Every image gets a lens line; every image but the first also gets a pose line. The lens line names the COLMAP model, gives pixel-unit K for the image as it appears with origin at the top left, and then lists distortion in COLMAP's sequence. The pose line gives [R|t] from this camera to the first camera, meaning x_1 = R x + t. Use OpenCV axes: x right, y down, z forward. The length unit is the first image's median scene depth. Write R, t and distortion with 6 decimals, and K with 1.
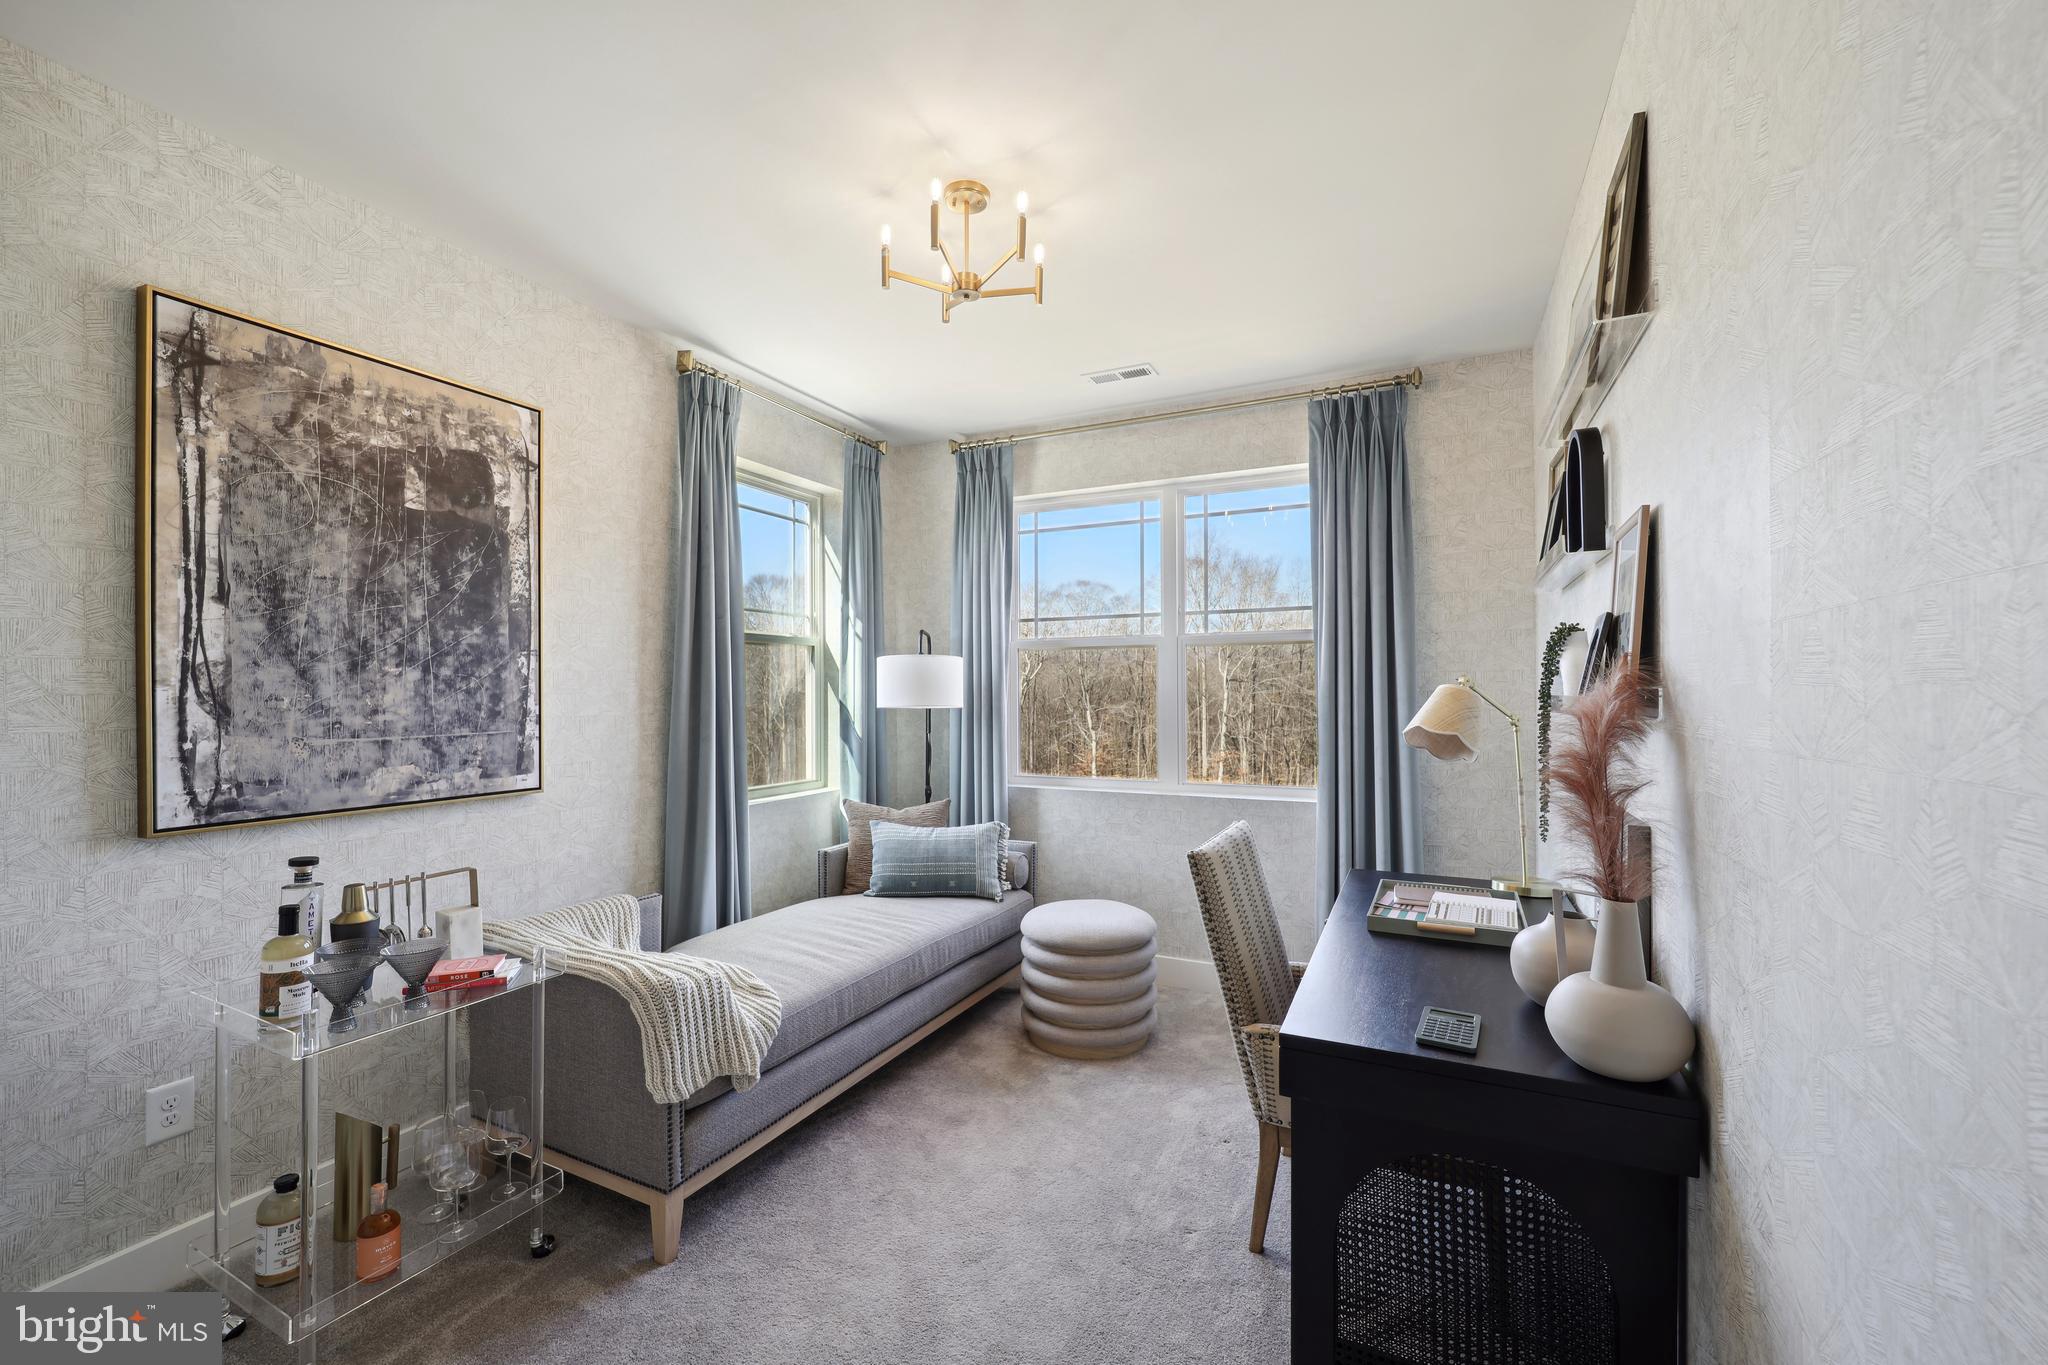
lens RADIAL K [[844.4, 0, 1027.7], [0, 844.4, 688.8], [0, 0, 1]] dist [-0.015273, -0.000333]
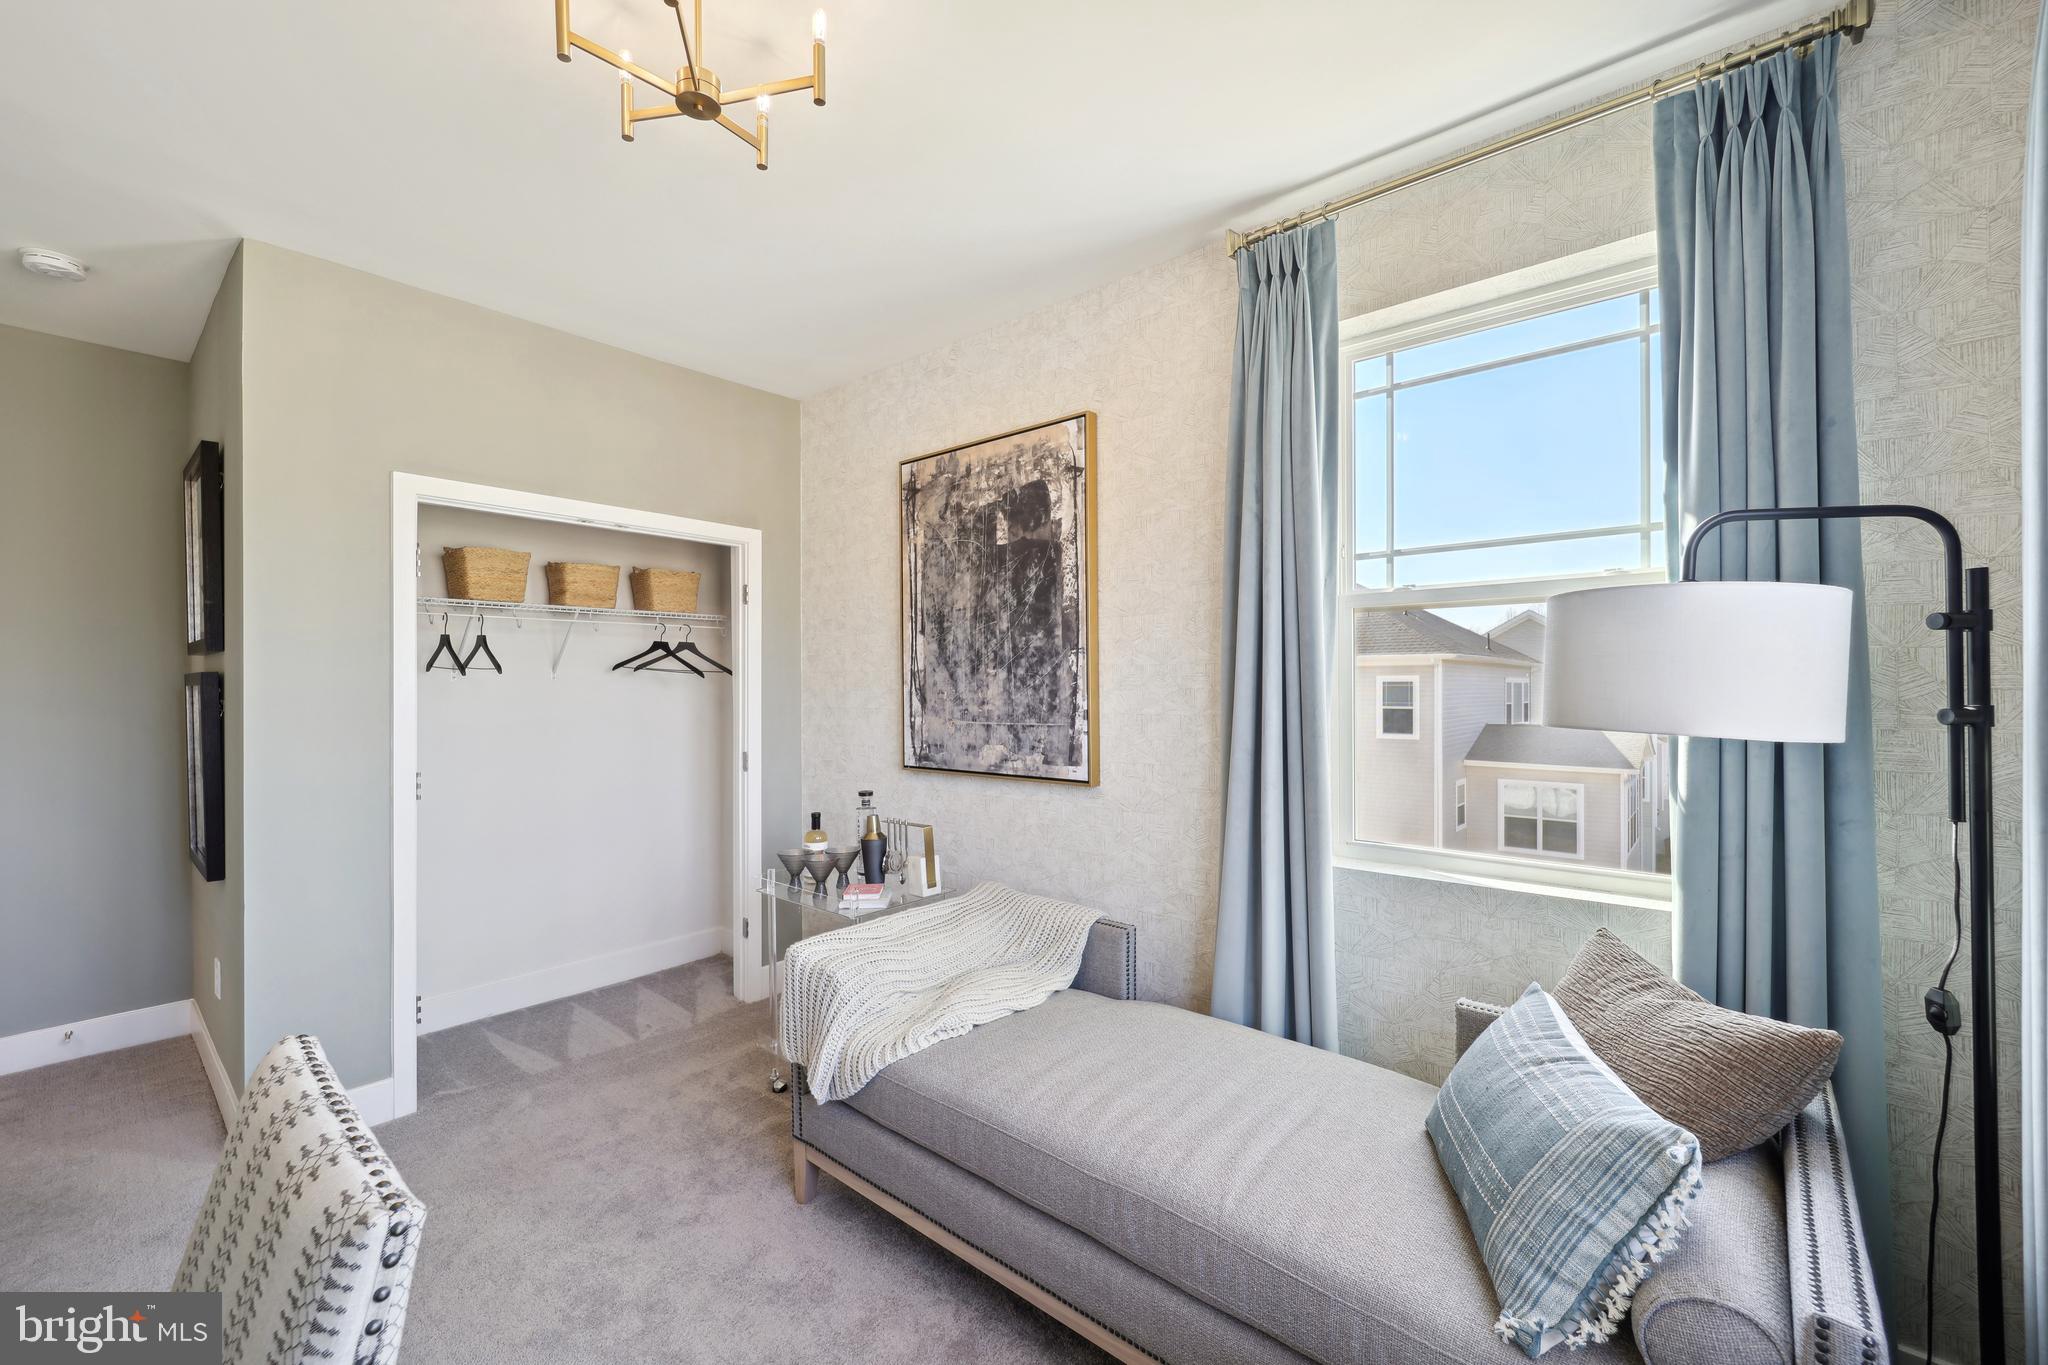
lens RADIAL K [[836.8, 0, 1022.7], [0, 836.8, 688.5], [0, 0, 1]] dist [-0.007825, -0.000266]
pose [[-0.271505, 0.001097, -0.962436, 0.472056], [0.002955, 0.999996, 0.000306, 0.003964], [0.962432, -0.002761, -0.271507, 1.340482]]
